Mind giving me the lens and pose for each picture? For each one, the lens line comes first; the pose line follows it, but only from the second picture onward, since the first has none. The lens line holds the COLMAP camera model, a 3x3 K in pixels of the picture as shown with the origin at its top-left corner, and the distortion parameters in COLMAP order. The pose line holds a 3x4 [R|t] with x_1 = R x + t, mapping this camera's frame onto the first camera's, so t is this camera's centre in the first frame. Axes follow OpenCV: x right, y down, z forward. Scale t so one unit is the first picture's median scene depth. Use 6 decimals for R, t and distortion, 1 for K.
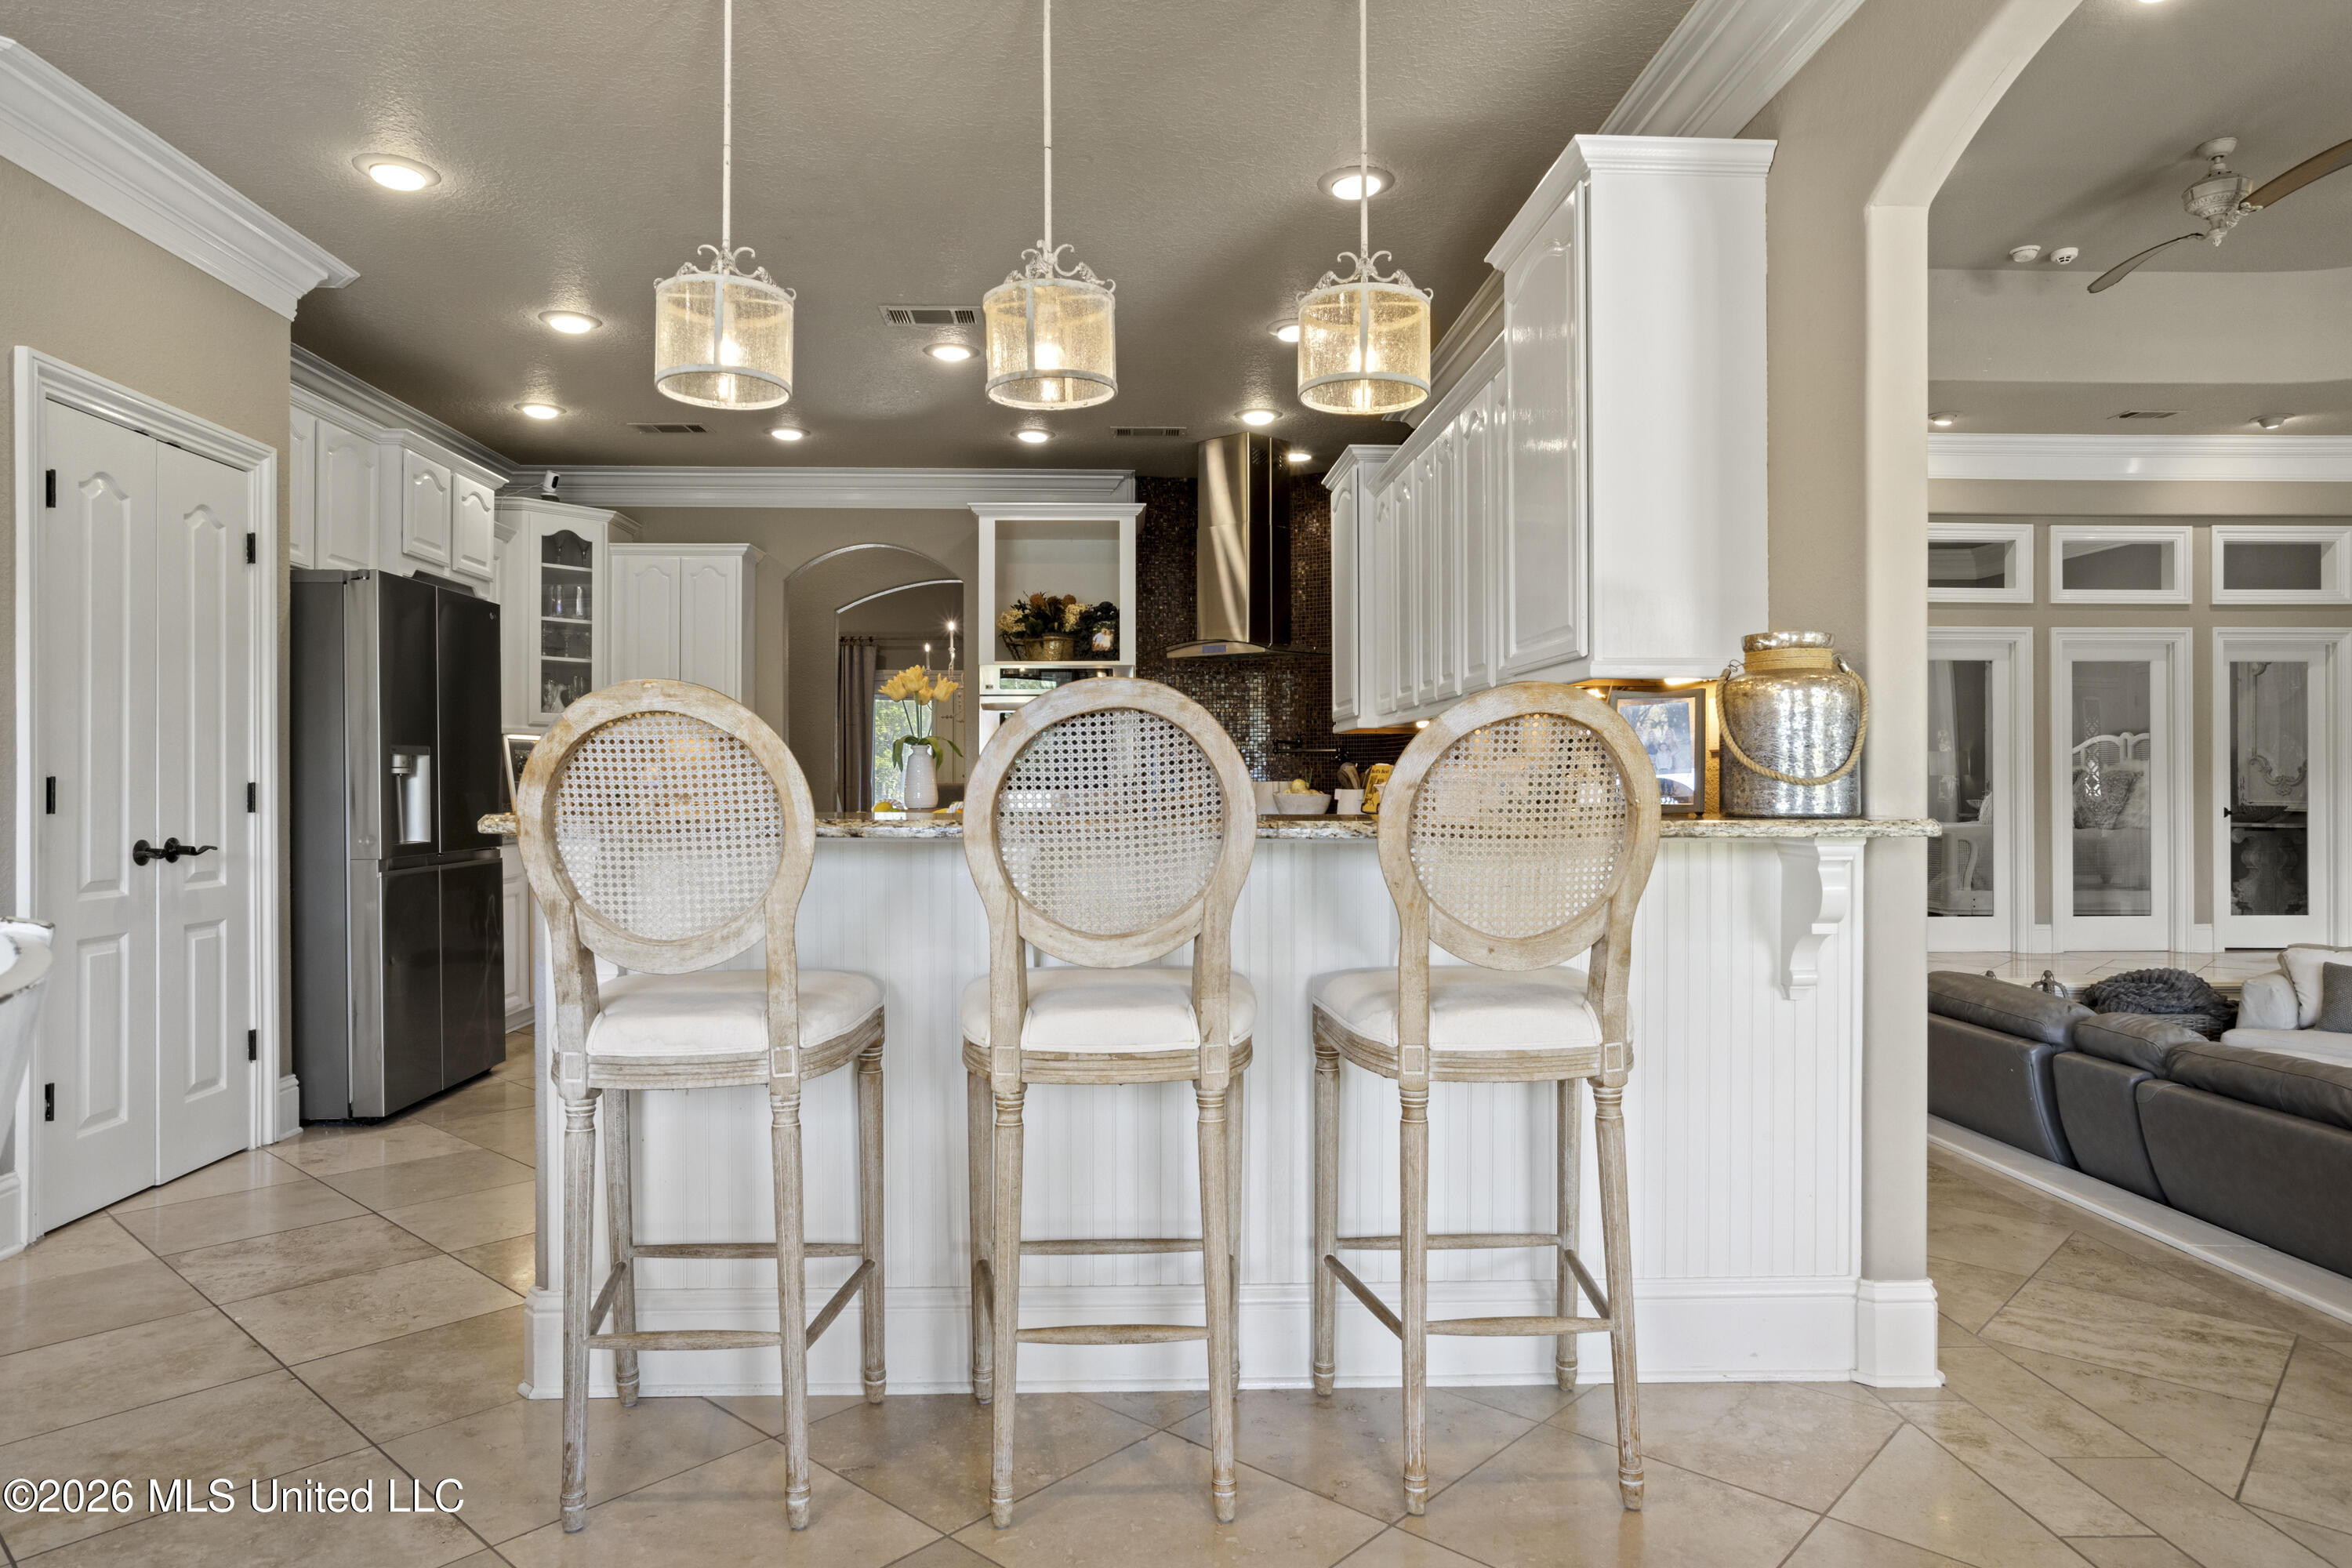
lens RADIAL K [[1427.0, 0, 1128.3], [0, 1427.0, 780.2], [0, 0, 1]] dist [-0.001731, 0.000328]
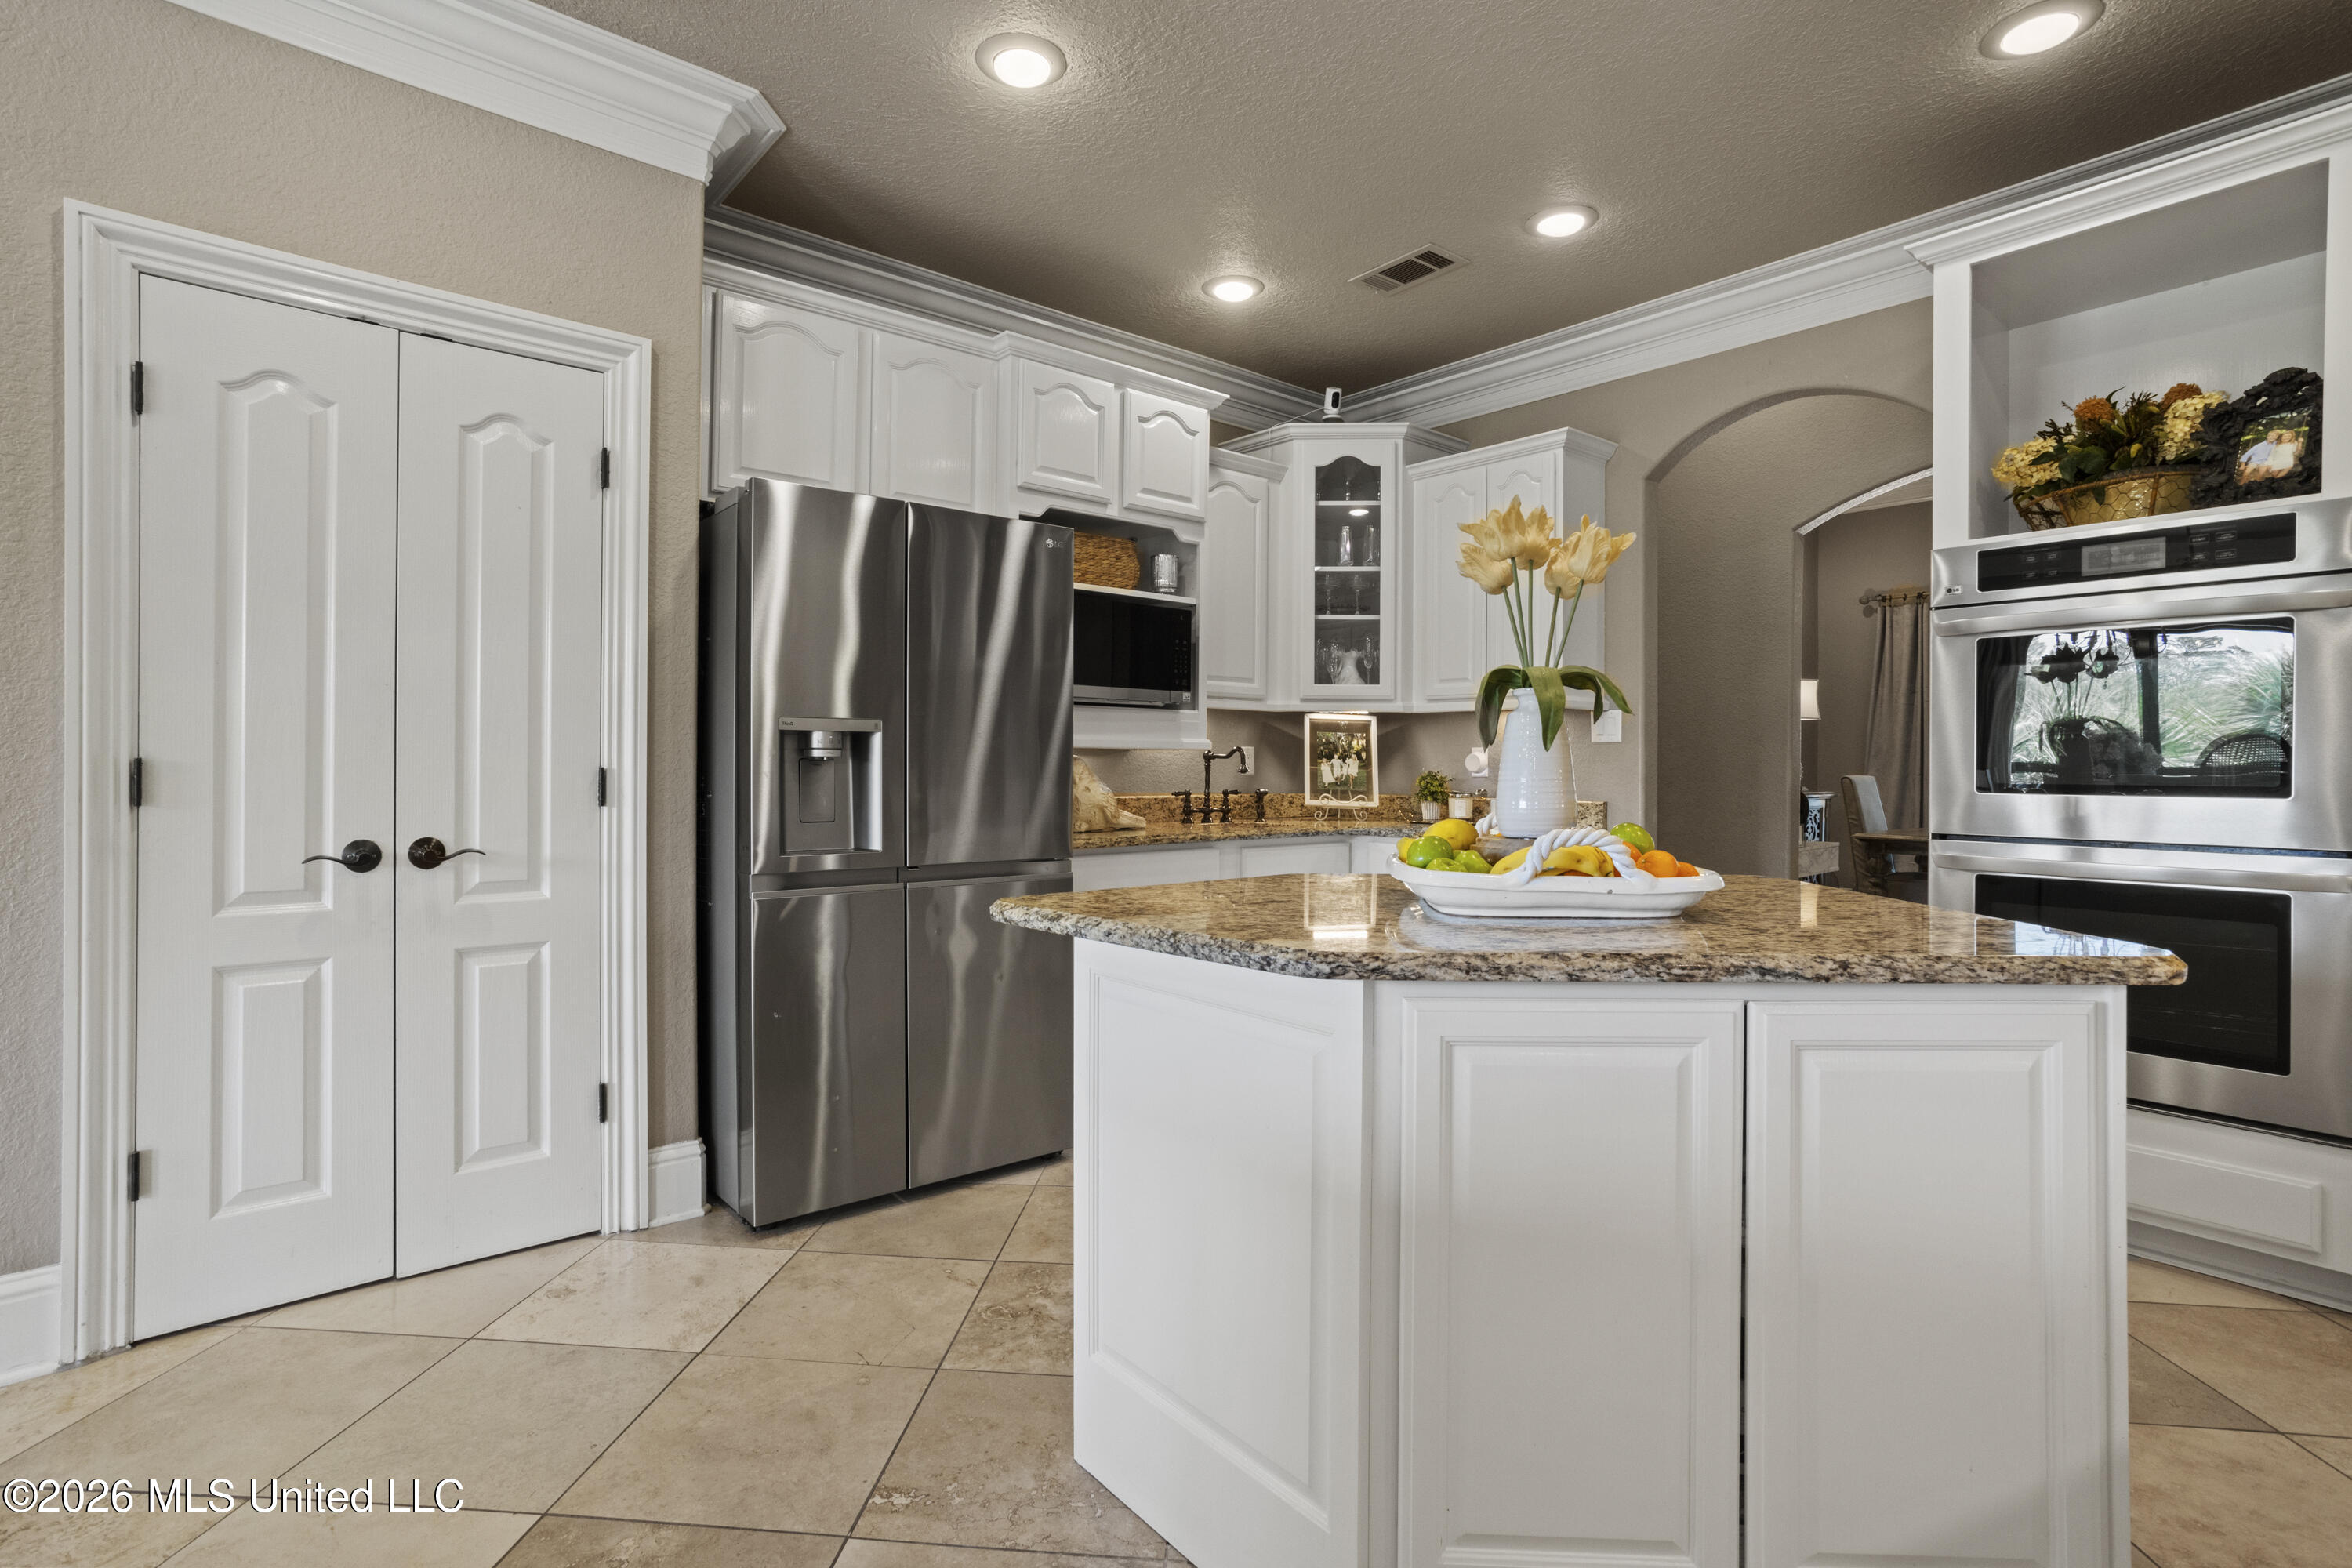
lens RADIAL K [[1134.3, 0, 1171.0], [0, 1134.3, 771.4], [0, 0, 1]] dist [-0.058324, 0.040512]
pose [[0.632377, 0.004624, -0.774647, 0.039549], [-0.003982, 0.999988, 0.002718, 0.000485], [0.774651, 0.001366, 0.632388, 0.580170]]
